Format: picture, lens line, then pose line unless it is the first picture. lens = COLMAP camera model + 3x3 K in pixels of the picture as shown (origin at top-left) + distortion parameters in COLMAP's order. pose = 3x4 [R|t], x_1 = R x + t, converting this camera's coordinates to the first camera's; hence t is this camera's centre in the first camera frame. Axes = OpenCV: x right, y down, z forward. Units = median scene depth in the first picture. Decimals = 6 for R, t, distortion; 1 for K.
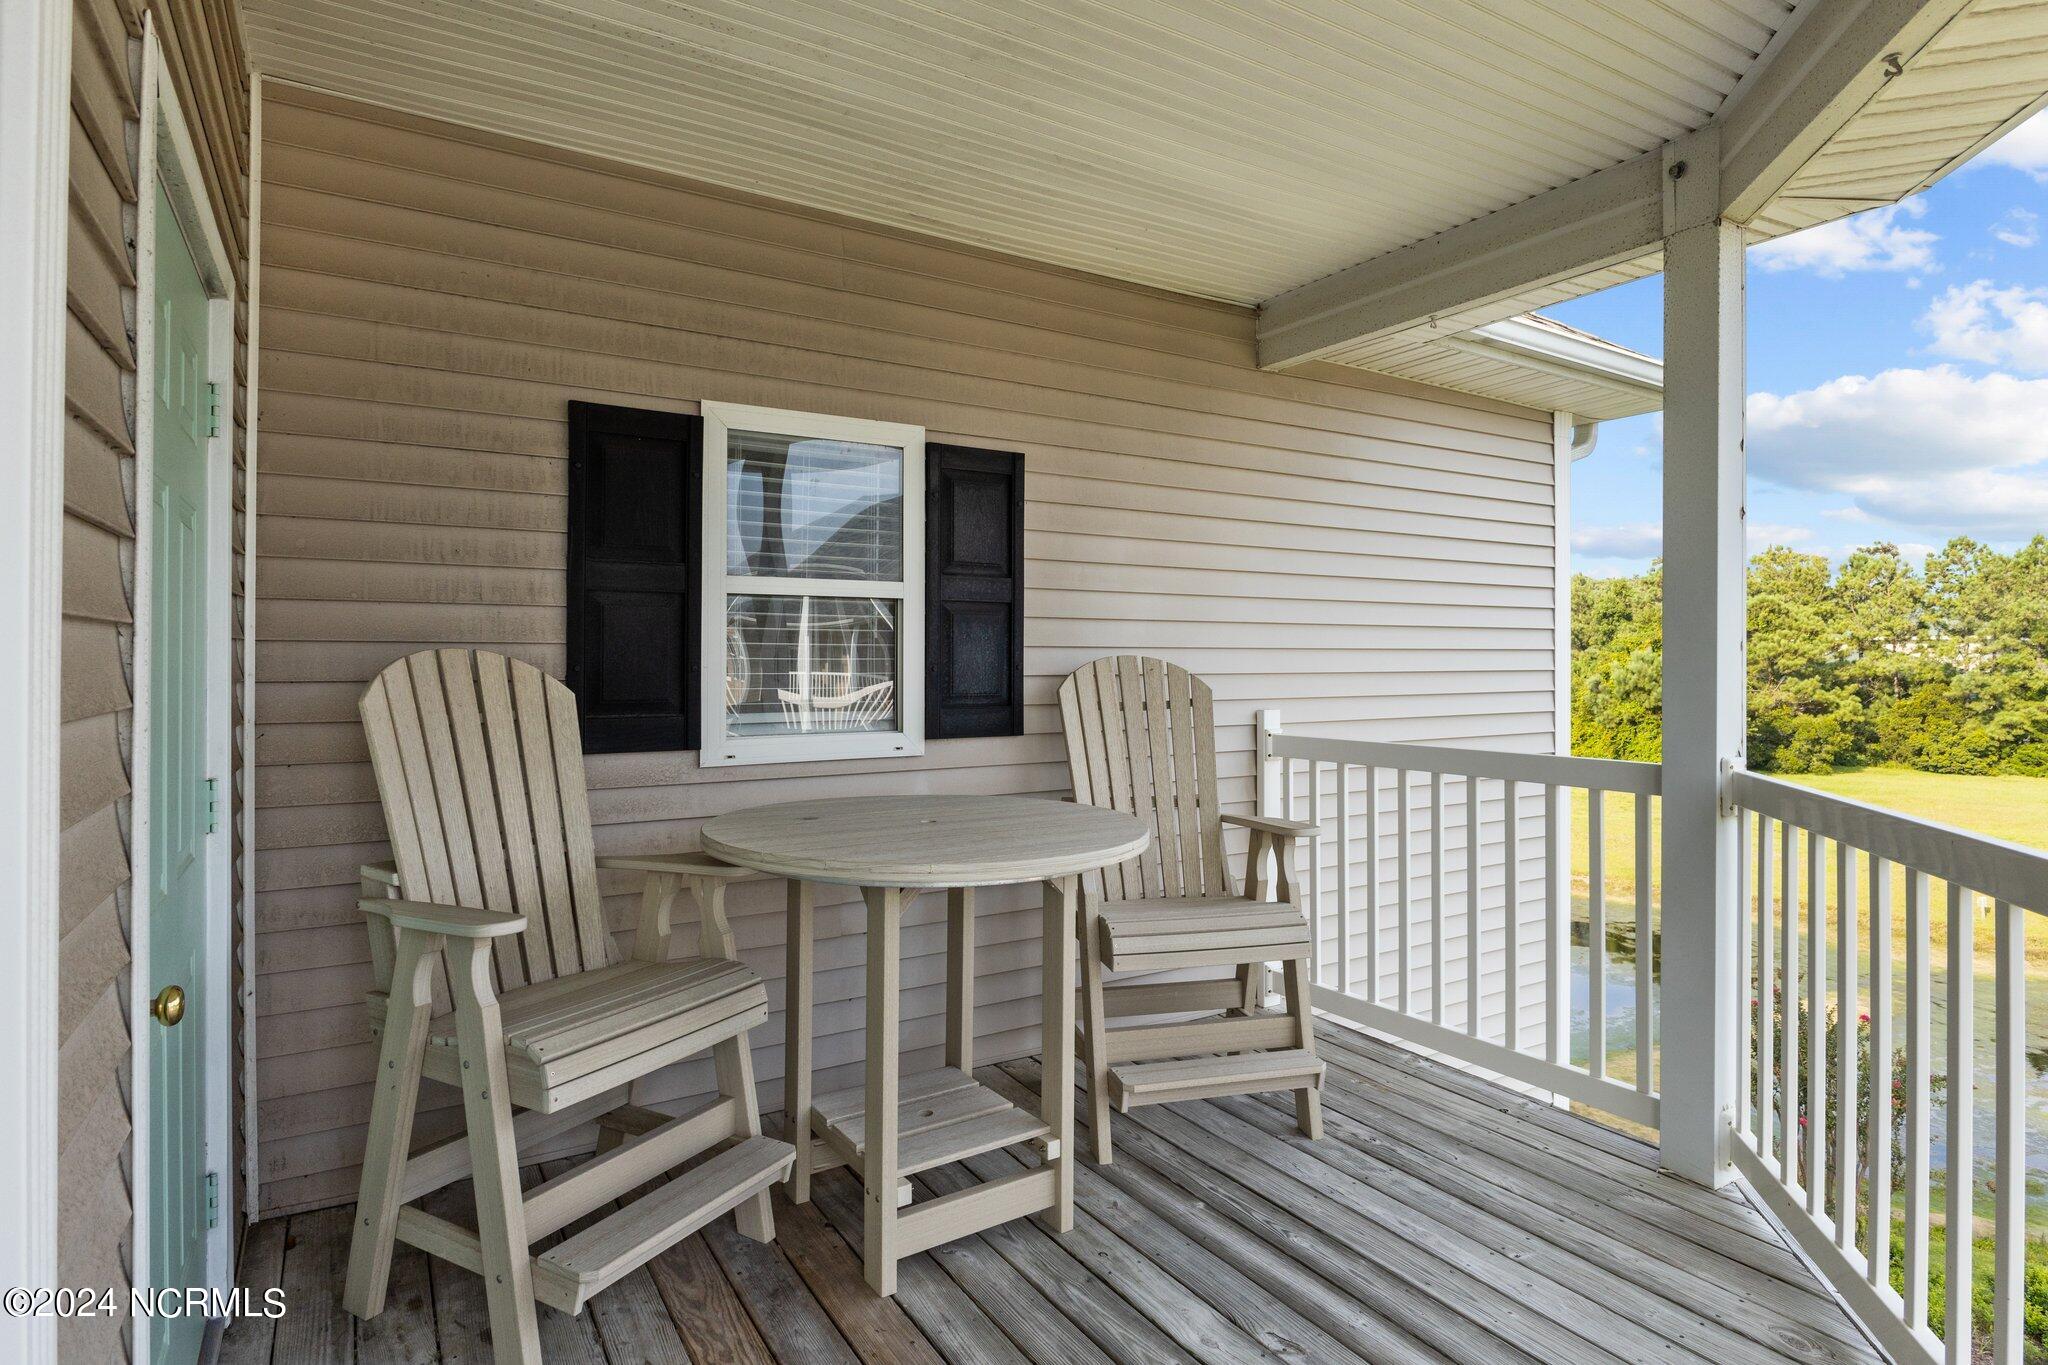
lens RADIAL K [[1091.7, 0, 1023.1], [0, 1091.7, 654.3], [0, 0, 1]] dist [-0.003481, -0.002217]
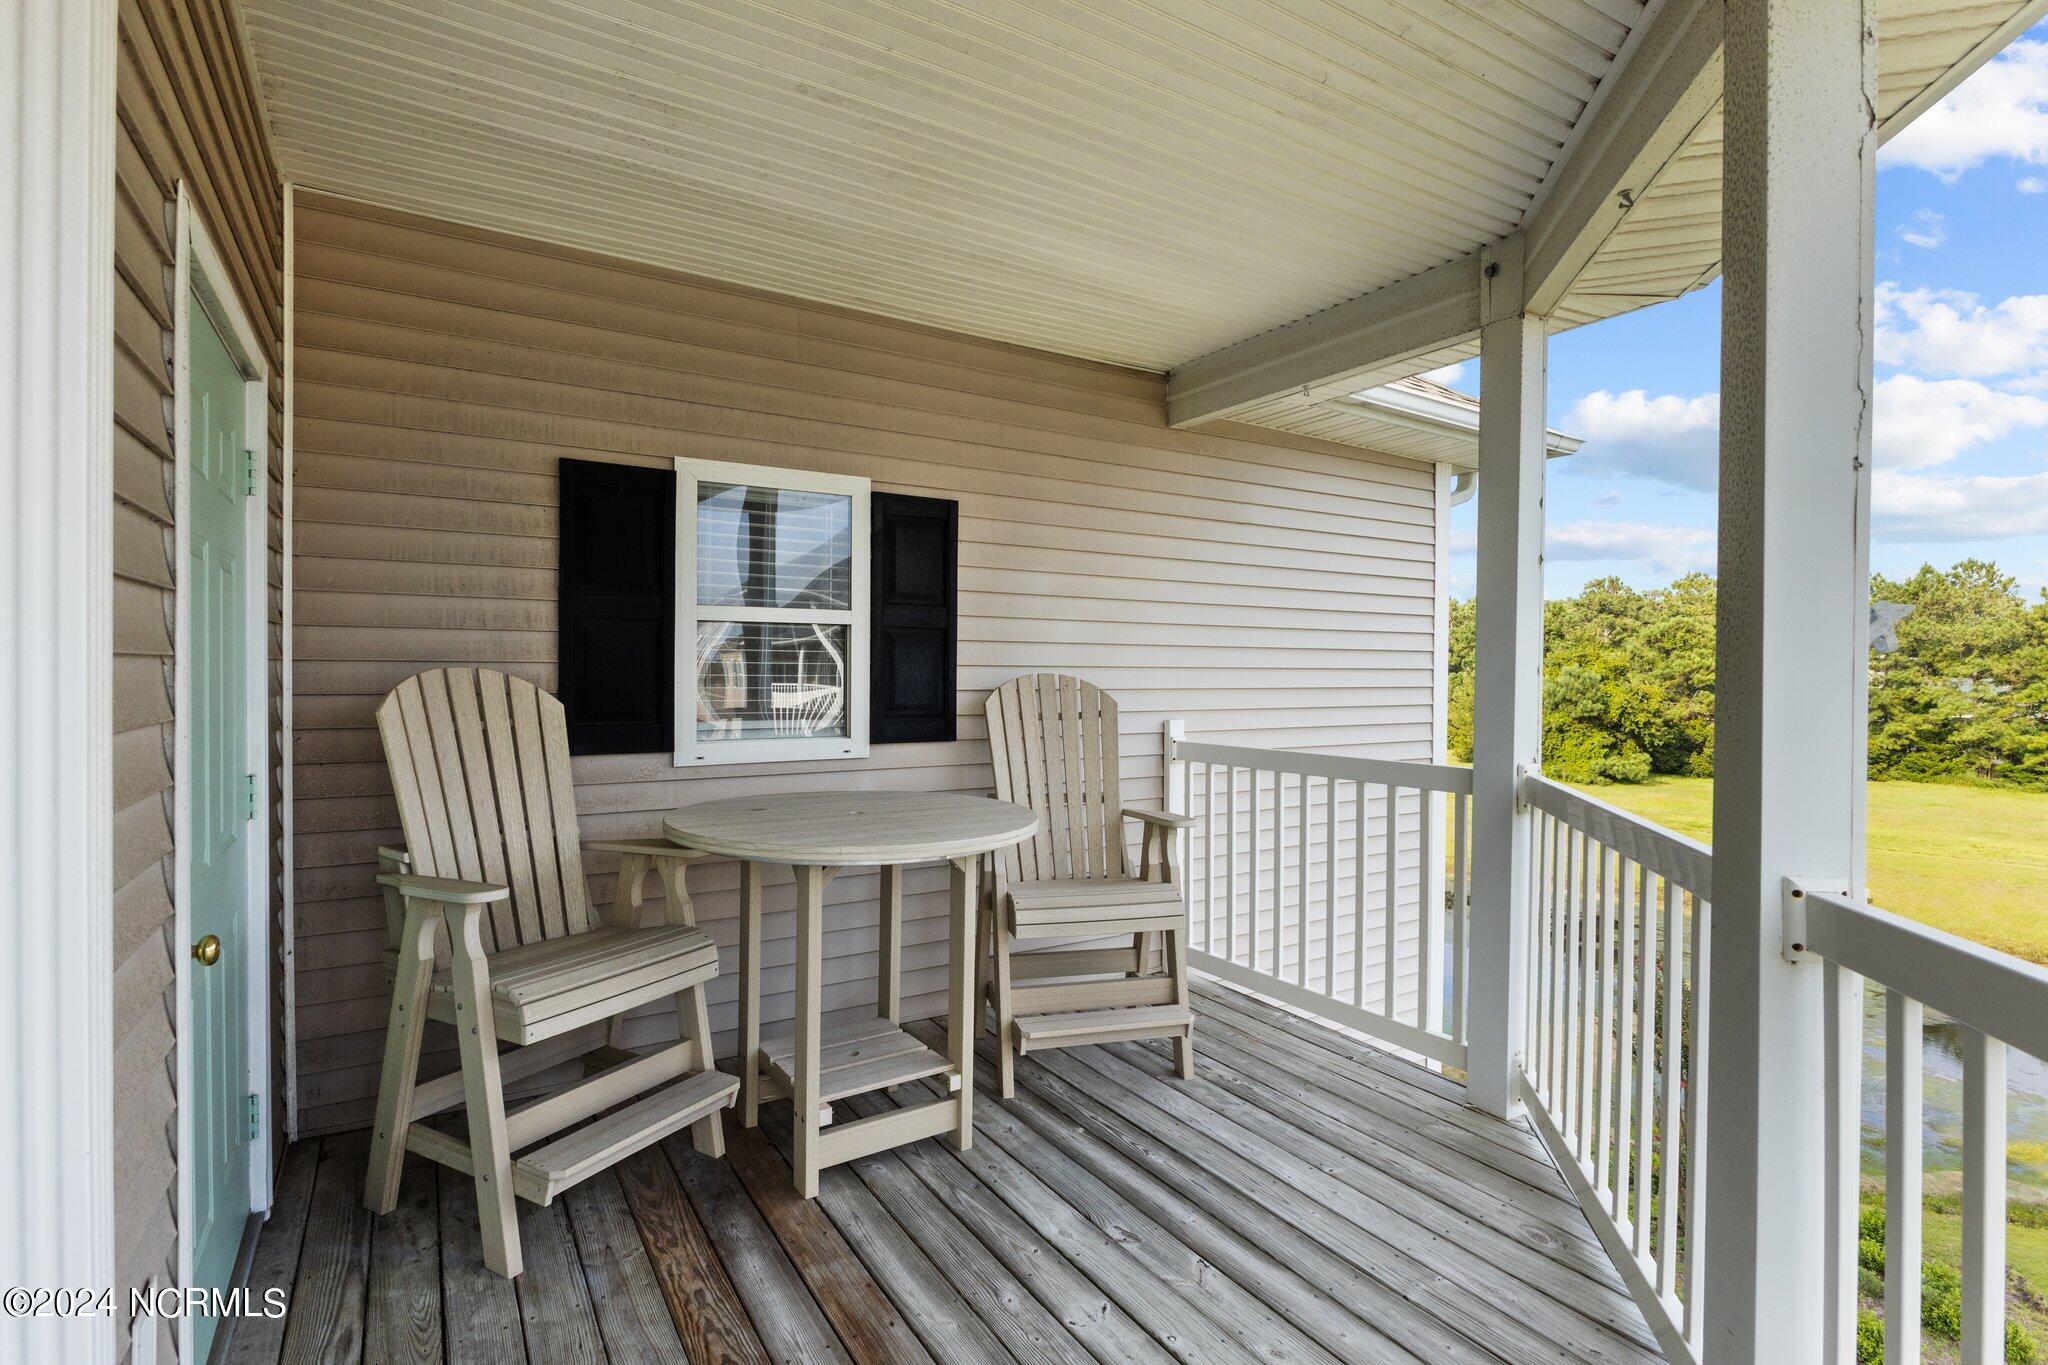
lens RADIAL K [[989.7, 0, 1024.0], [0, 989.7, 682.5], [0, 0, 1]] dist [-0.000290, -0.000056]
pose [[0.999971, 0.006009, 0.004632, 0.093837], [-0.006089, 0.999827, 0.017558, -0.011158], [-0.004526, -0.017585, 0.999835, -0.091734]]
